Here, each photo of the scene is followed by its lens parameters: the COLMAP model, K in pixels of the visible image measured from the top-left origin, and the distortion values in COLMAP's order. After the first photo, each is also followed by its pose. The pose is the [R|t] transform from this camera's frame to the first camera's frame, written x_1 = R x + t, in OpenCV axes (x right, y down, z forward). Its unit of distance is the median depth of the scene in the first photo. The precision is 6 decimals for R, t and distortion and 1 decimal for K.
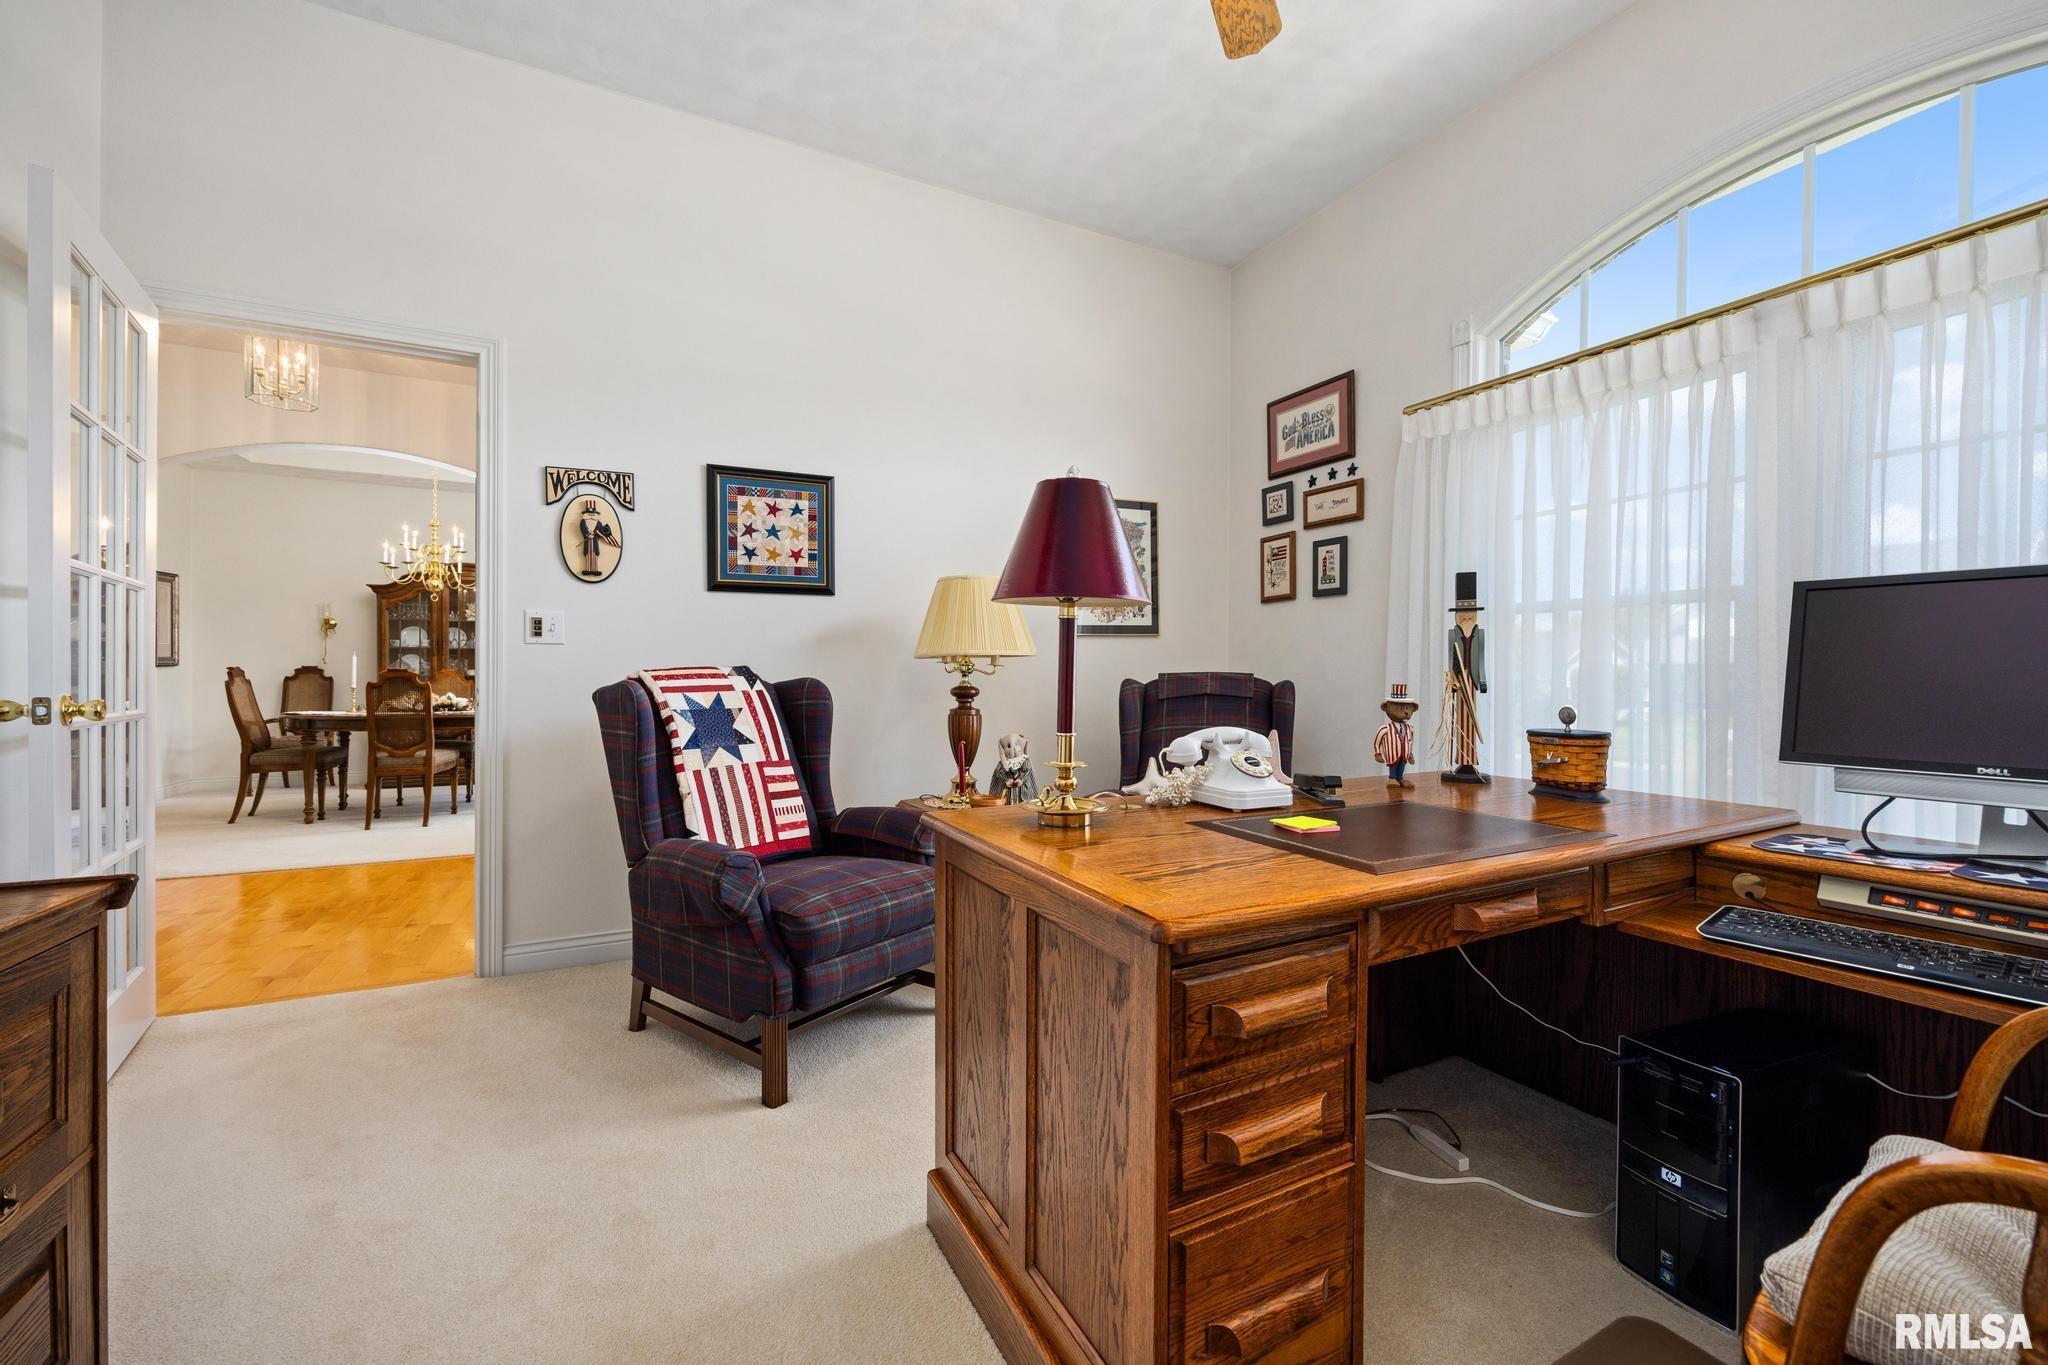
lens RADIAL K [[812.1, 0, 1031.6], [0, 812.1, 678.5], [0, 0, 1]] dist [-0.002510, -0.000191]
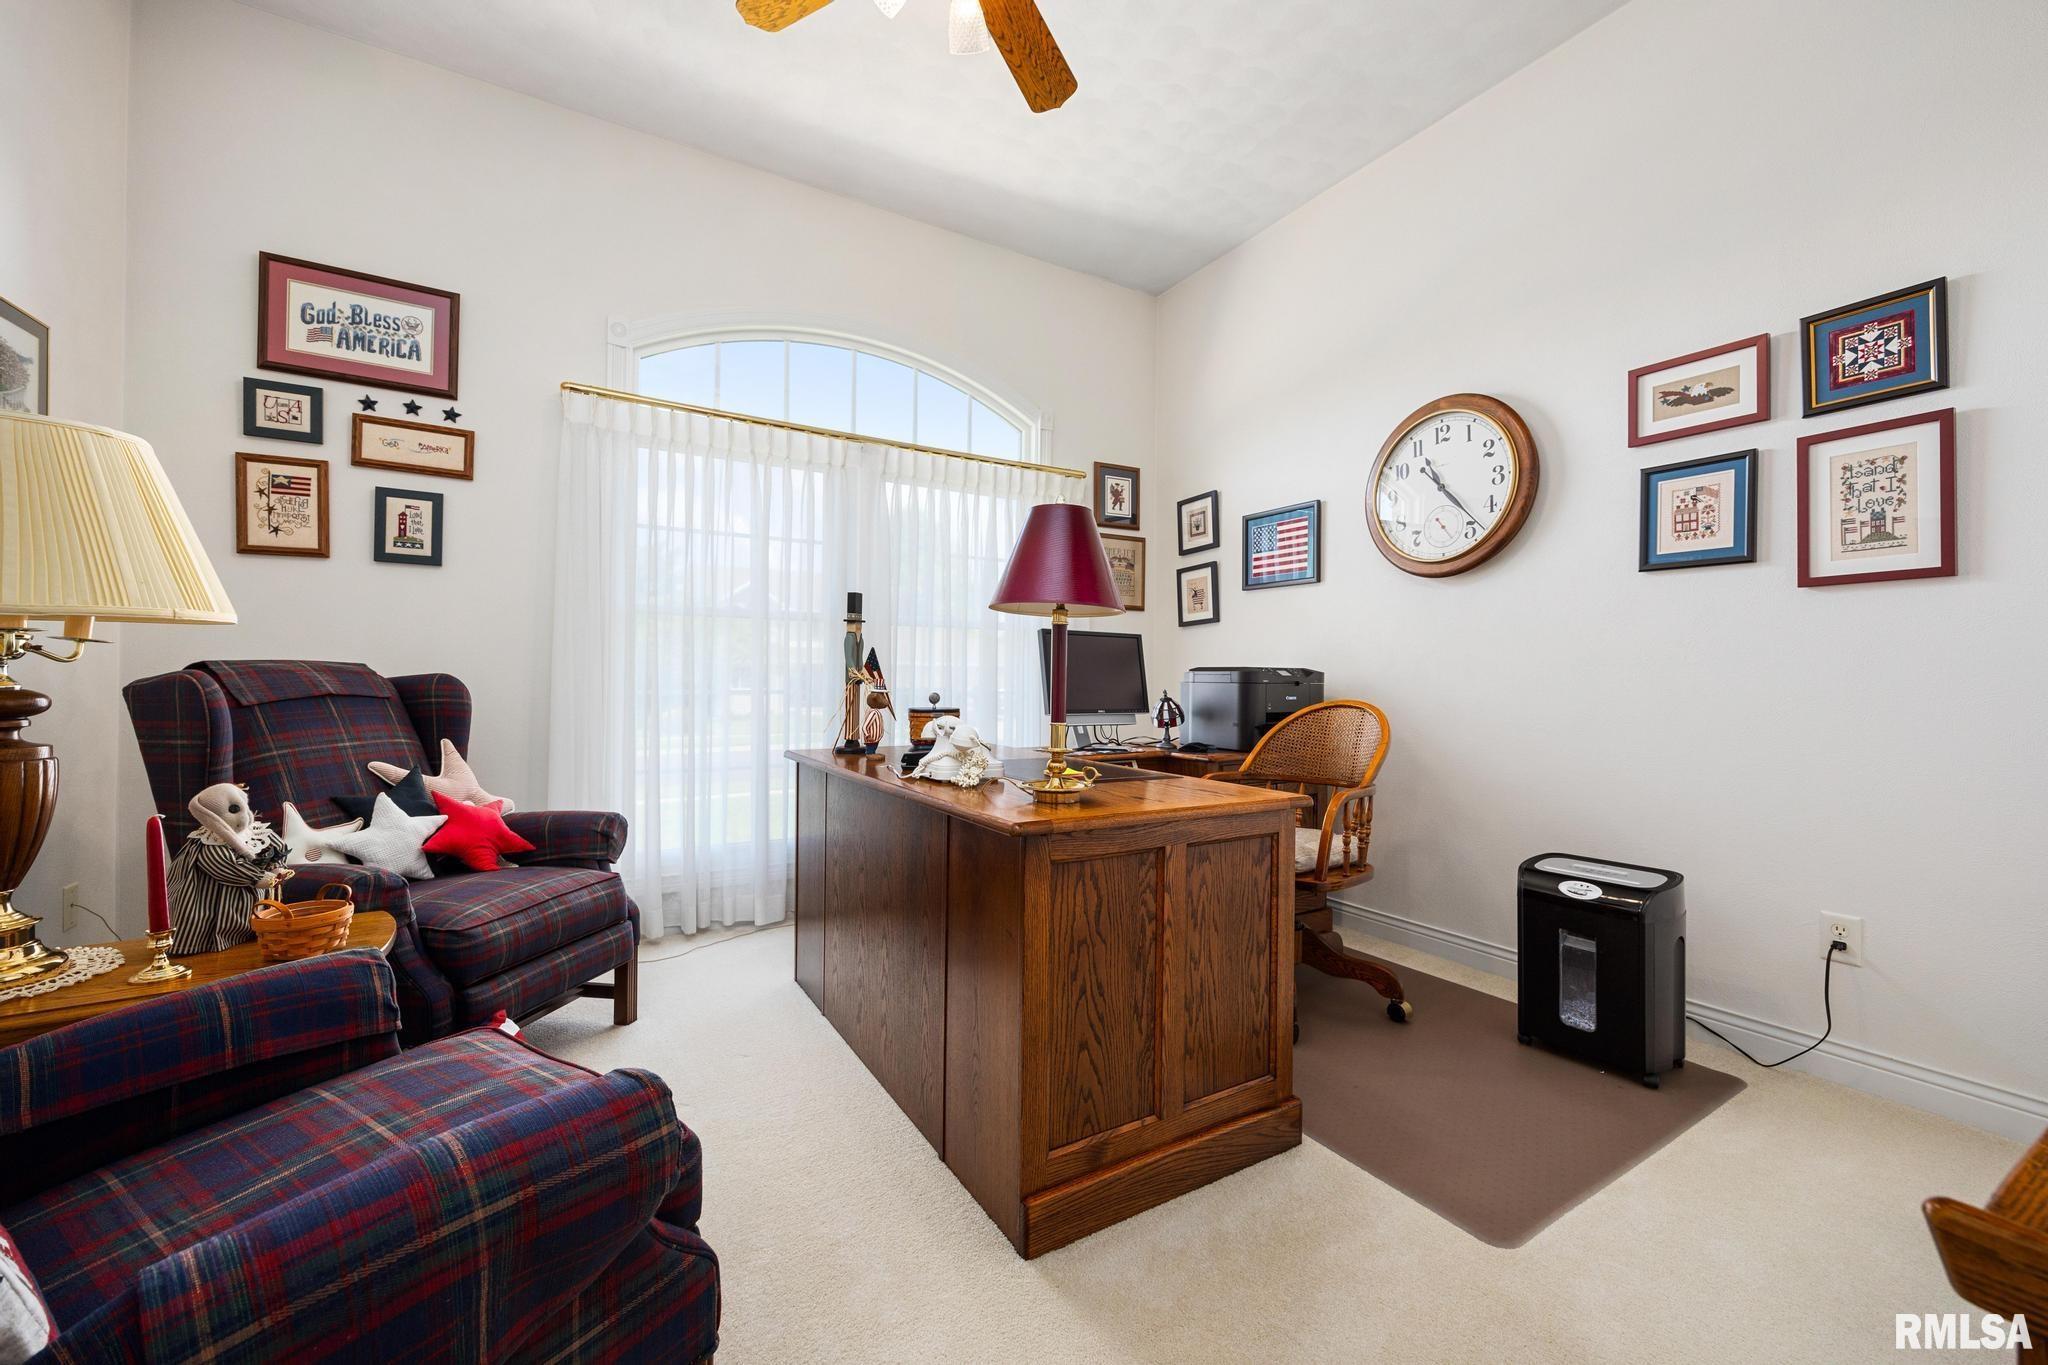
lens RADIAL K [[812.1, 0, 1059.1], [0, 812.1, 685.9], [0, 0, 1]] dist [-0.002510, -0.000191]
pose [[-0.070109, -0.013653, 0.997446, -0.520091], [-0.006994, 0.999888, 0.013195, 0.000008], [-0.997515, -0.006051, -0.070196, 0.501461]]
